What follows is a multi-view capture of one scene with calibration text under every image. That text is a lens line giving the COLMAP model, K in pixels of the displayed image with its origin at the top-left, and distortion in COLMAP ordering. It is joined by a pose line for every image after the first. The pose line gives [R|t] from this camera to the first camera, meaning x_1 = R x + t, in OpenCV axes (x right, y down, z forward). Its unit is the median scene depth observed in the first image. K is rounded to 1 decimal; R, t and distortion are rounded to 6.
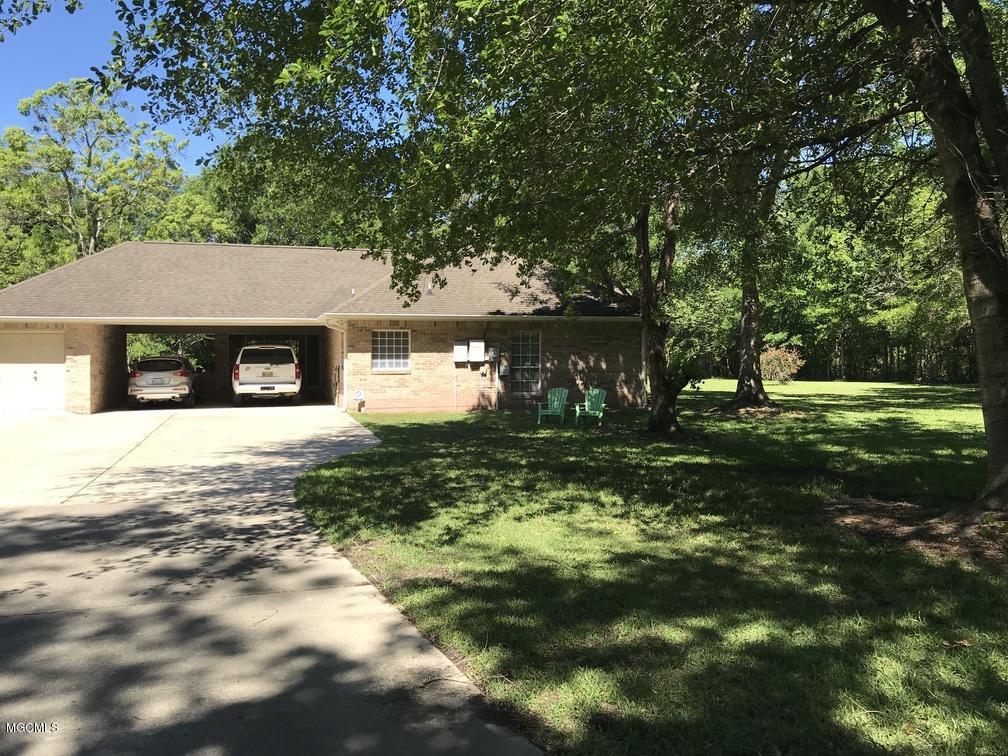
lens RADIAL K [[815.6, 0, 501.4], [0, 815.6, 363.7], [0, 0, 1]] dist [0.041463, -0.060224]
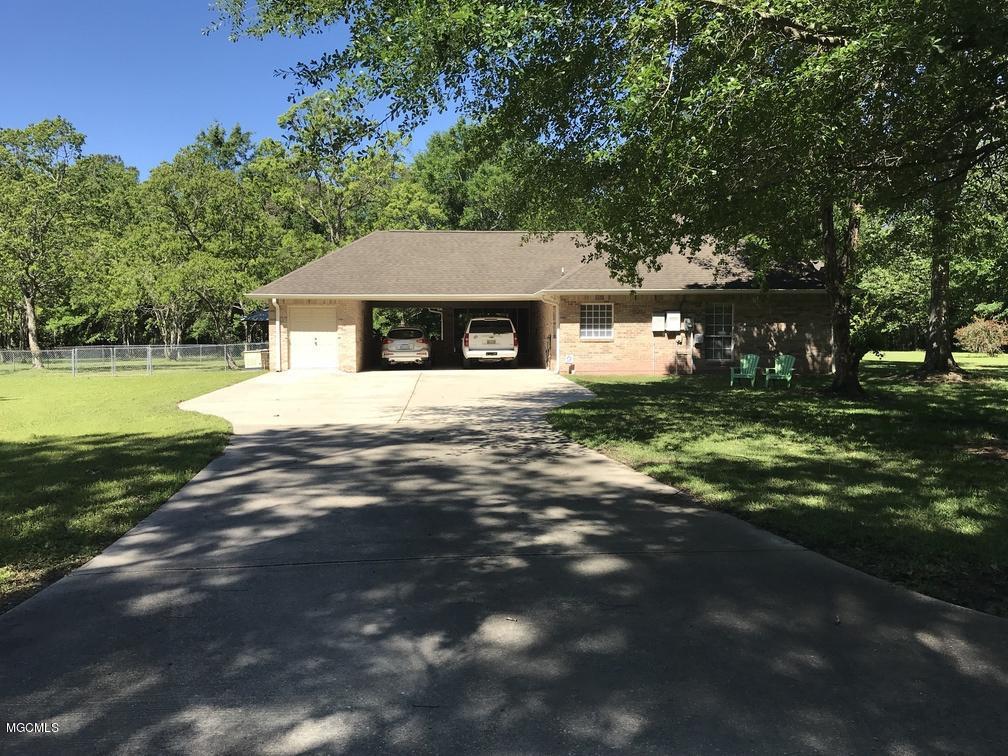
lens RADIAL K [[815.6, 0, 498.4], [0, 815.6, 379.3], [0, 0, 1]] dist [0.041463, -0.060224]
pose [[0.974247, 0.015212, -0.224968, -0.010800], [-0.003263, 0.998568, 0.053391, 0.004504], [0.225458, -0.051282, 0.972902, -0.150680]]
